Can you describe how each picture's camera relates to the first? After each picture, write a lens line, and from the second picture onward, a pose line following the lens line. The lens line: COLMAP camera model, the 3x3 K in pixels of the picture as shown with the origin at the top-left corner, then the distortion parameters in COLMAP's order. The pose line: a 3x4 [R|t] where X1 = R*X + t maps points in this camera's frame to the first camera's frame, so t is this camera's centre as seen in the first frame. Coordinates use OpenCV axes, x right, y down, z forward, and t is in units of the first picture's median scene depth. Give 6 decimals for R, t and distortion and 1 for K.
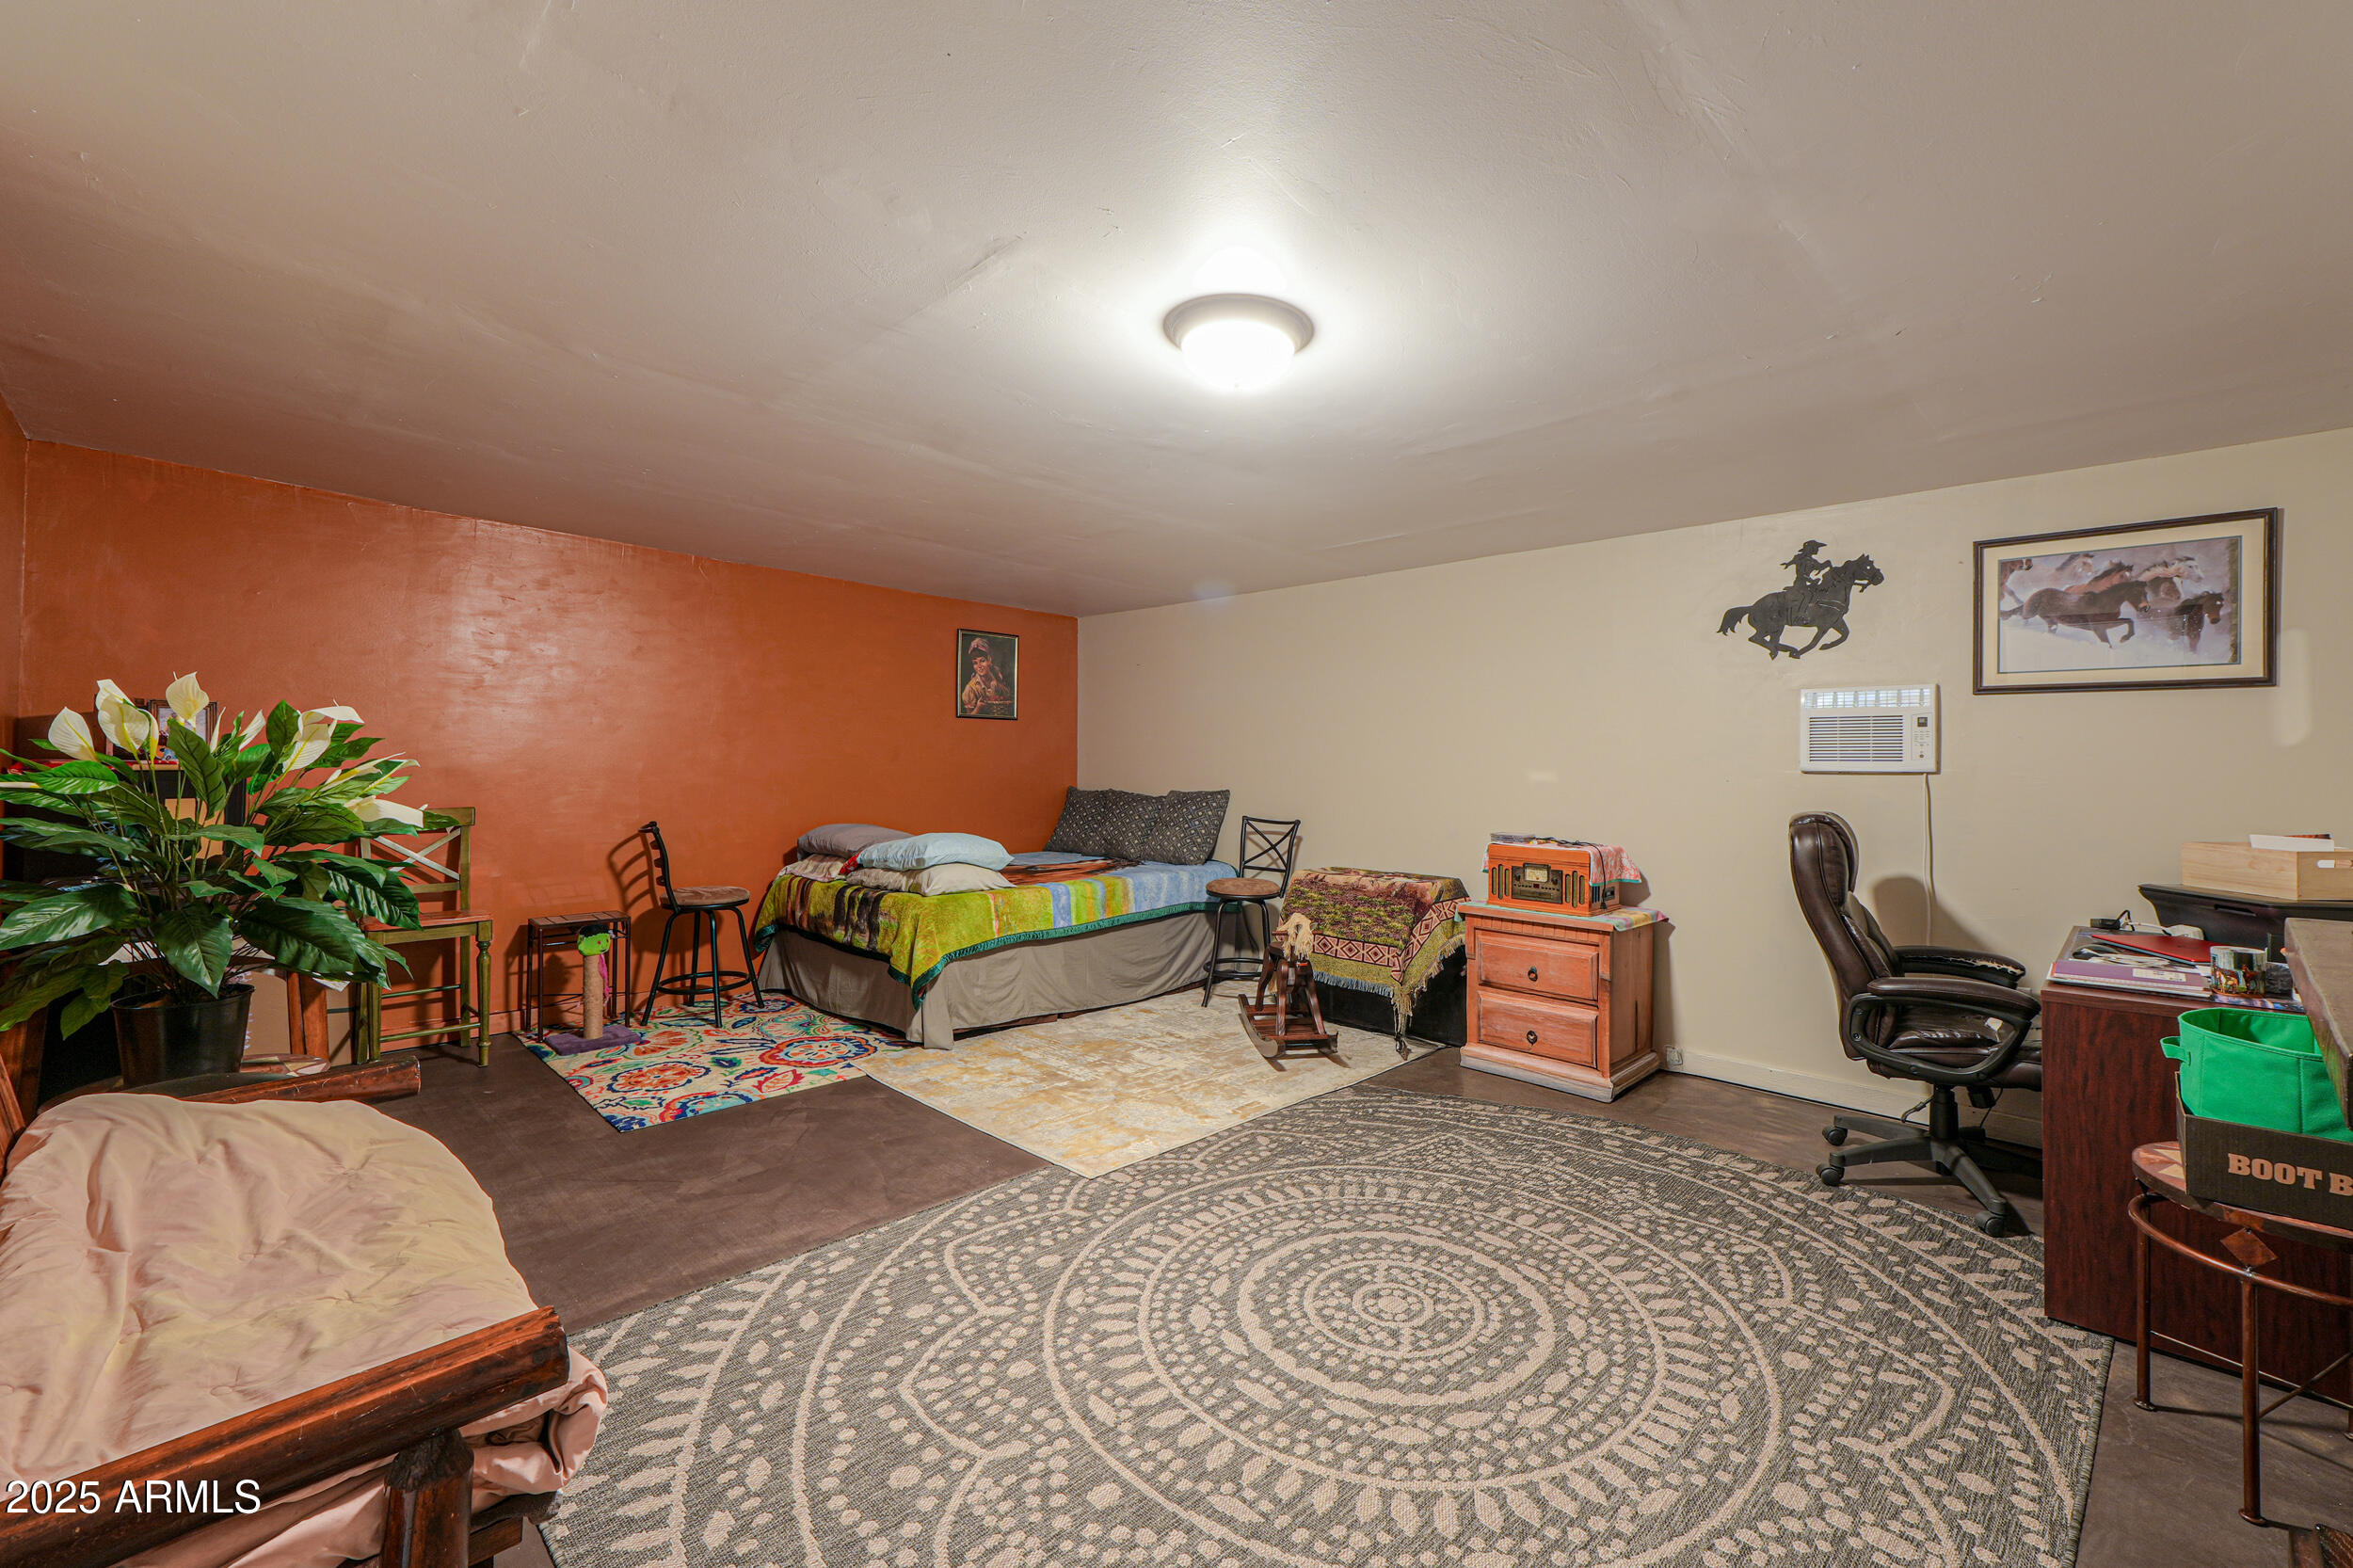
lens RADIAL K [[991.8, 0, 1214.9], [0, 991.8, 743.9], [0, 0, 1]] dist [-0.008170, 0.002054]
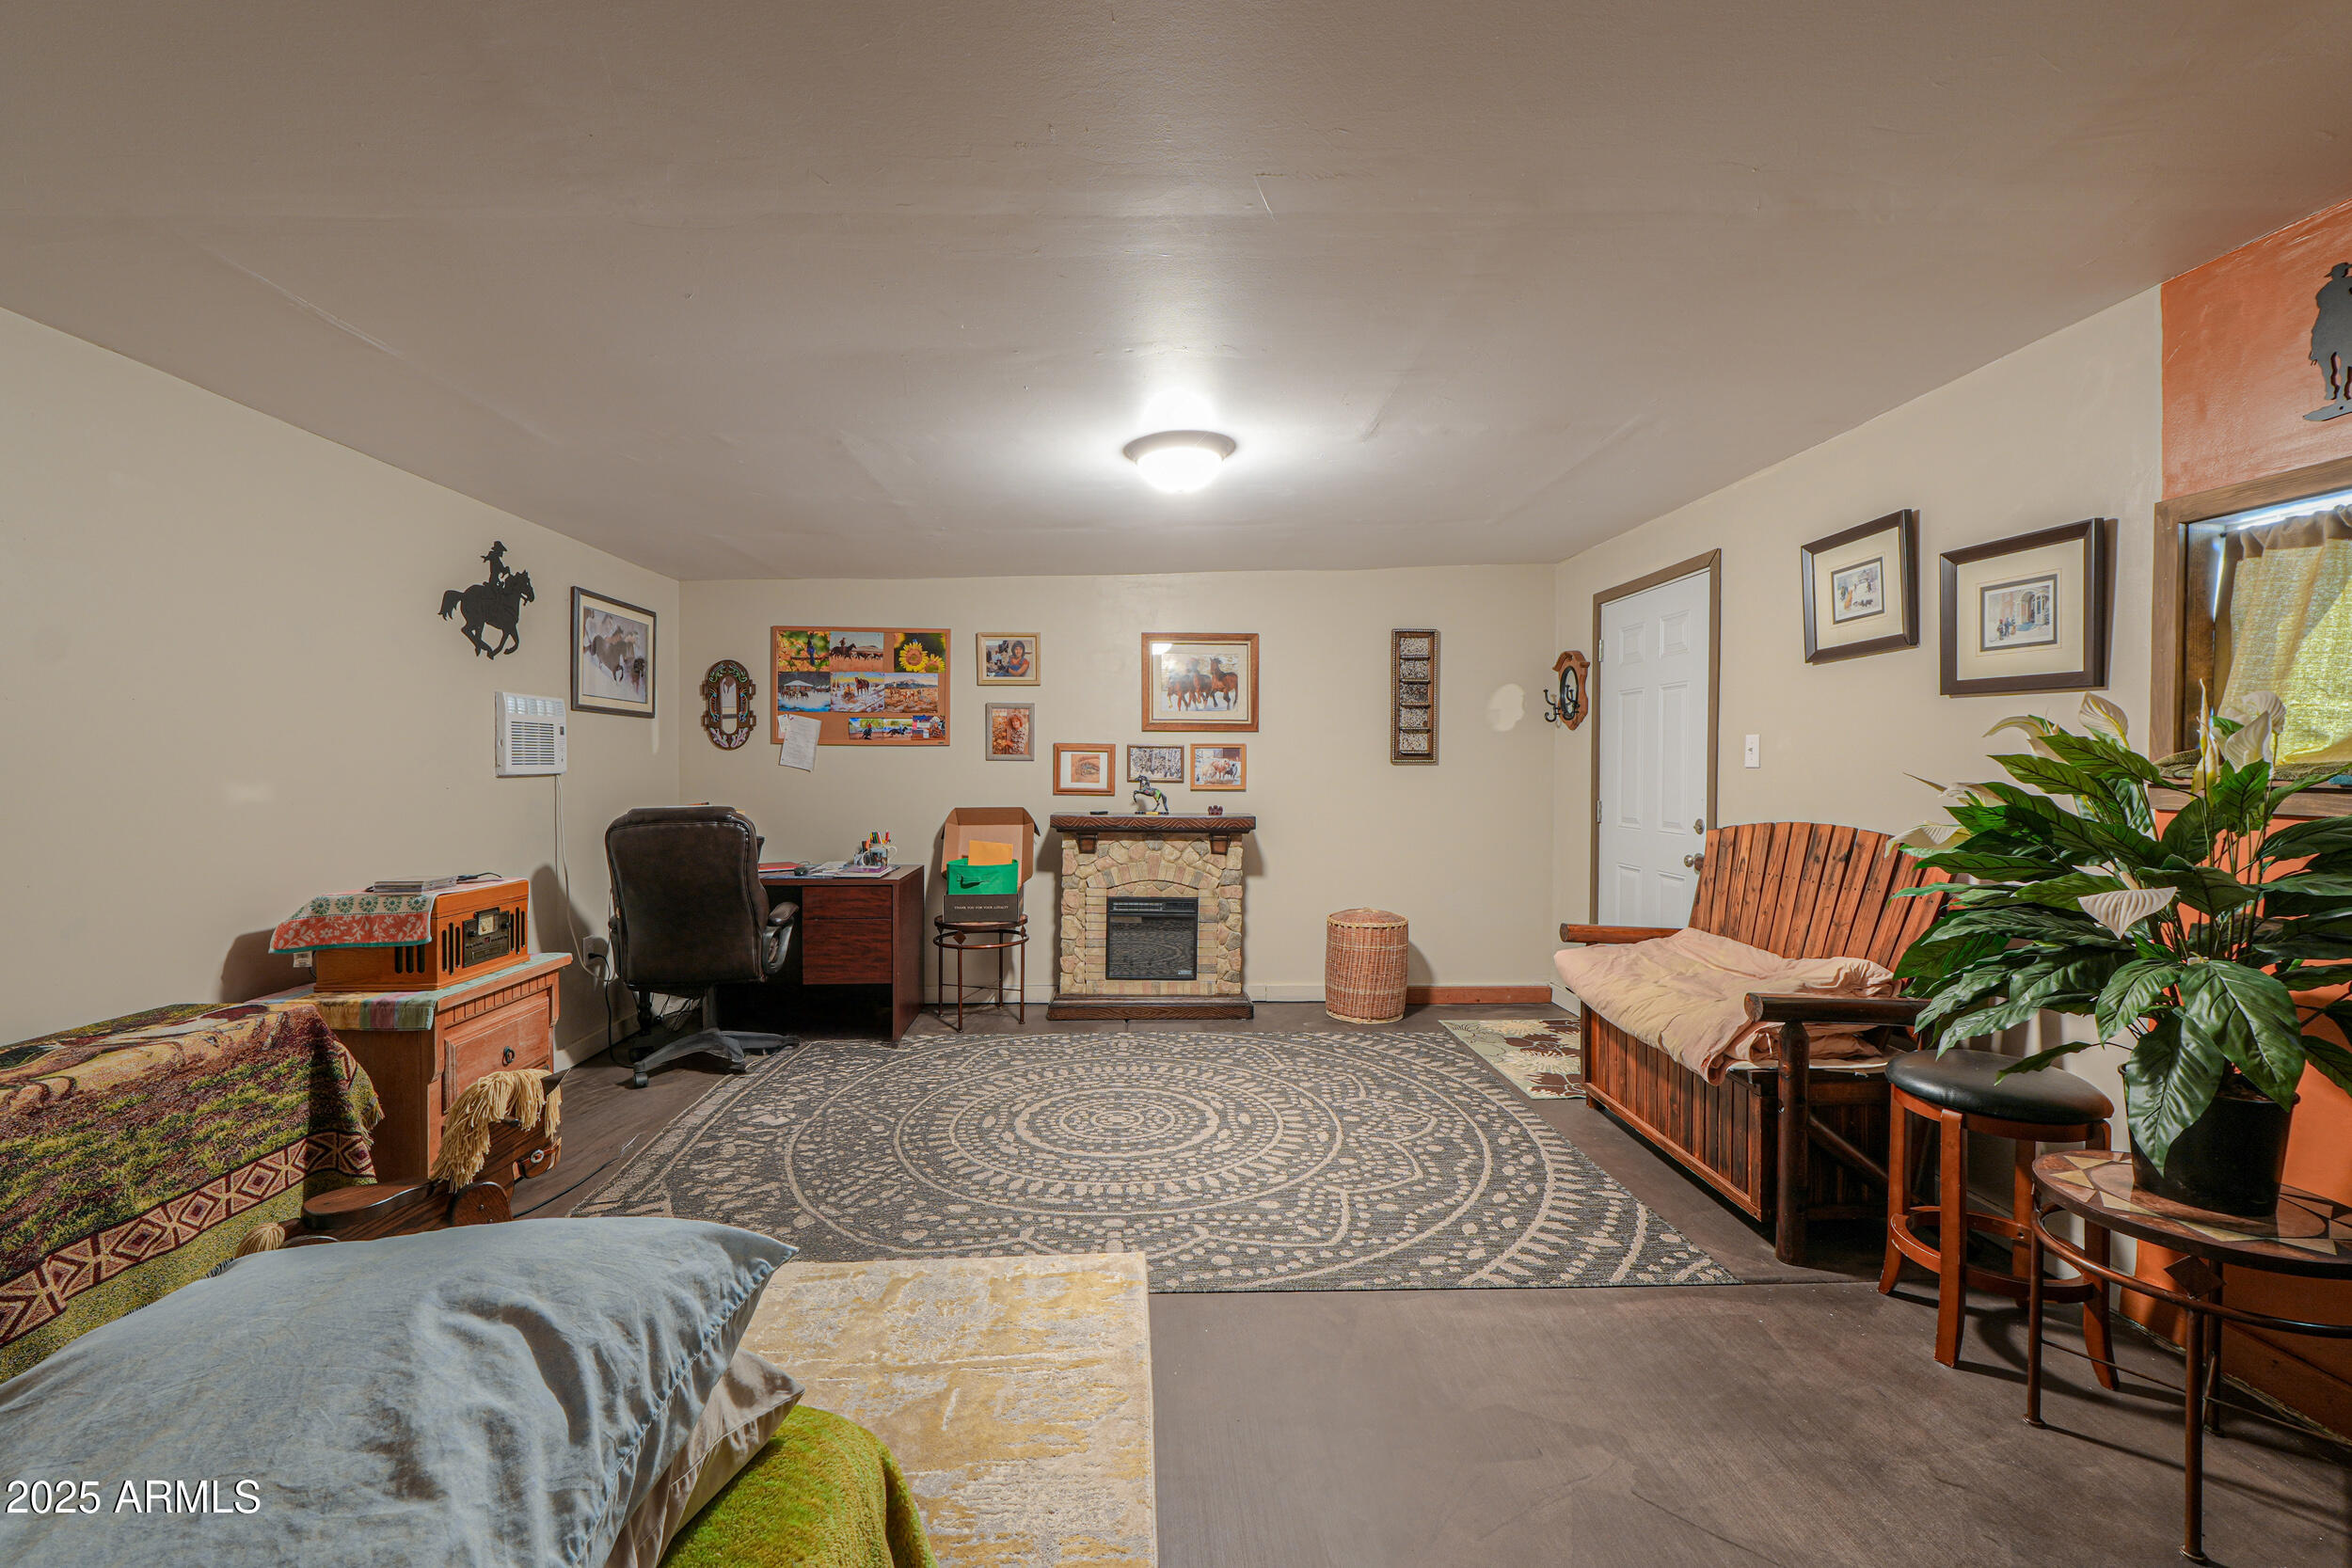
lens RADIAL K [[991.3, 0, 1181.1], [0, 991.3, 778.6], [0, 0, 1]] dist [-0.008170, 0.002054]
pose [[-0.733284, -0.018353, 0.679675, -0.859298], [-0.017420, 0.999815, 0.008203, 0.016585], [-0.679699, -0.005825, -0.733468, 1.897343]]
